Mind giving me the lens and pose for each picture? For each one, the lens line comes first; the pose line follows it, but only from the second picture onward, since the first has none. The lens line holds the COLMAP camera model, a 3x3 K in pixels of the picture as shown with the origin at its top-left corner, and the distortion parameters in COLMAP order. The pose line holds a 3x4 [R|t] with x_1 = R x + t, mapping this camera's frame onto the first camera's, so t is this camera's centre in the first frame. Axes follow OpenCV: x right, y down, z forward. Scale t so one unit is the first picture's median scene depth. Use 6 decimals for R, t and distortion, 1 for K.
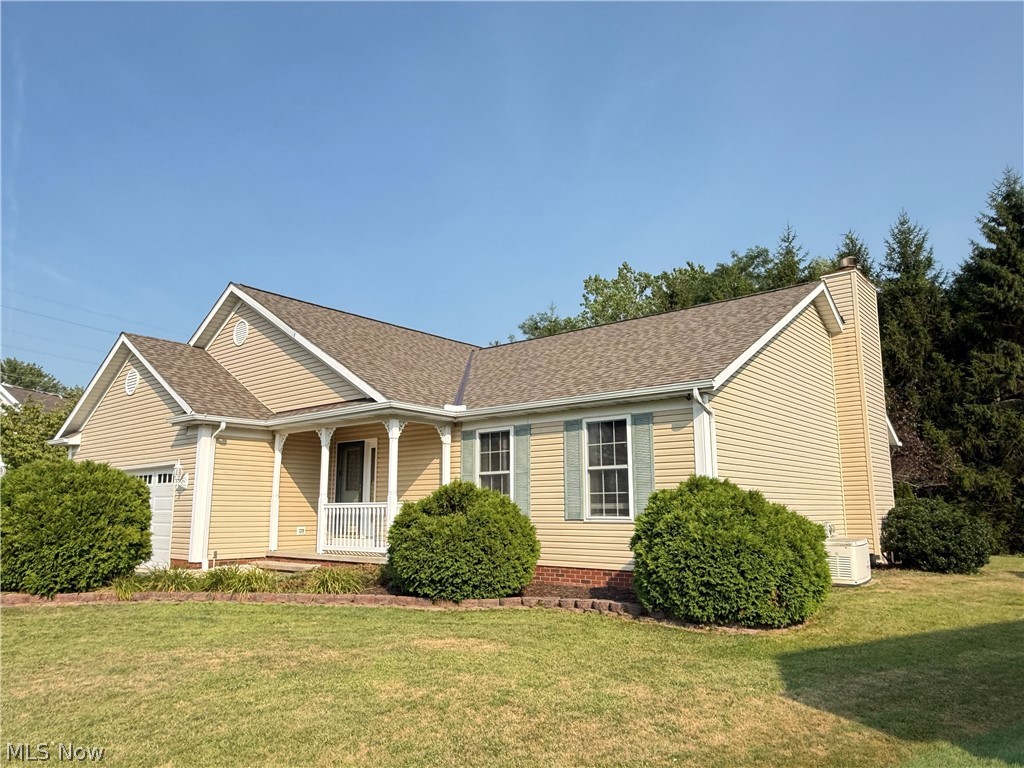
lens RADIAL K [[707.5, 0, 512.0], [0, 707.5, 384.0], [0, 0, 1]] dist [0.023185, -0.046280]
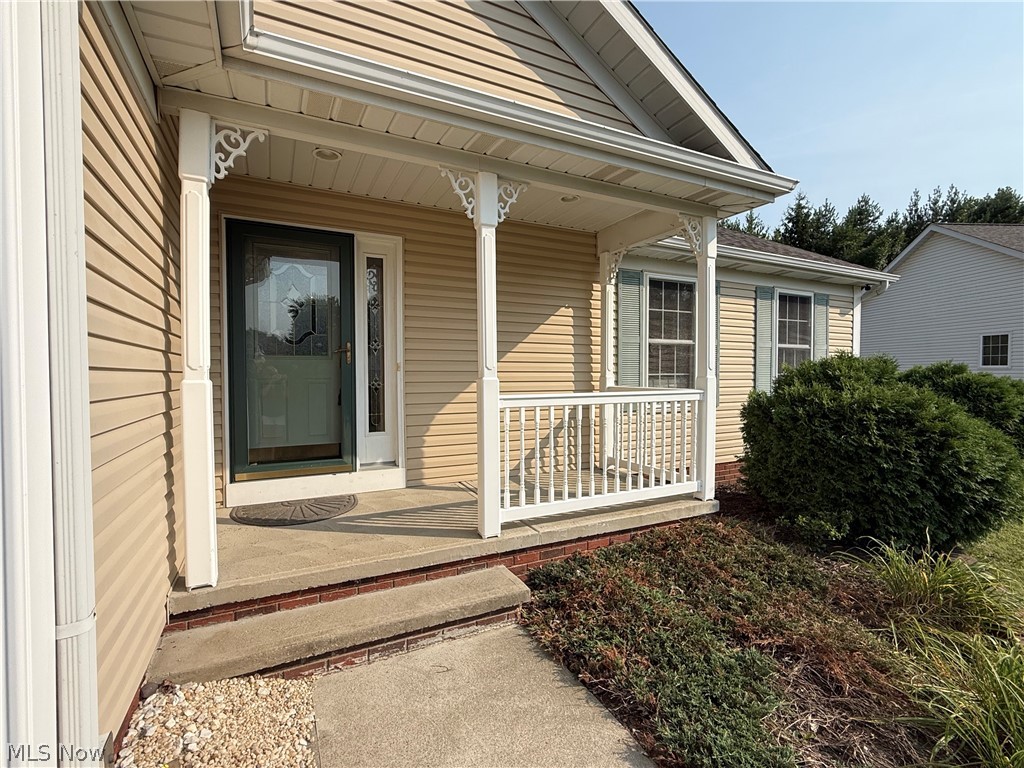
lens RADIAL K [[477.3, 0, 512.0], [0, 477.3, 384.0], [0, 0, 1]] dist [-0.000857, -0.000106]
pose [[0.385832, -0.022917, 0.922285, -0.502977], [-0.161874, 0.982501, 0.092132, 0.146691], [-0.908257, -0.184841, 0.375370, 0.952413]]
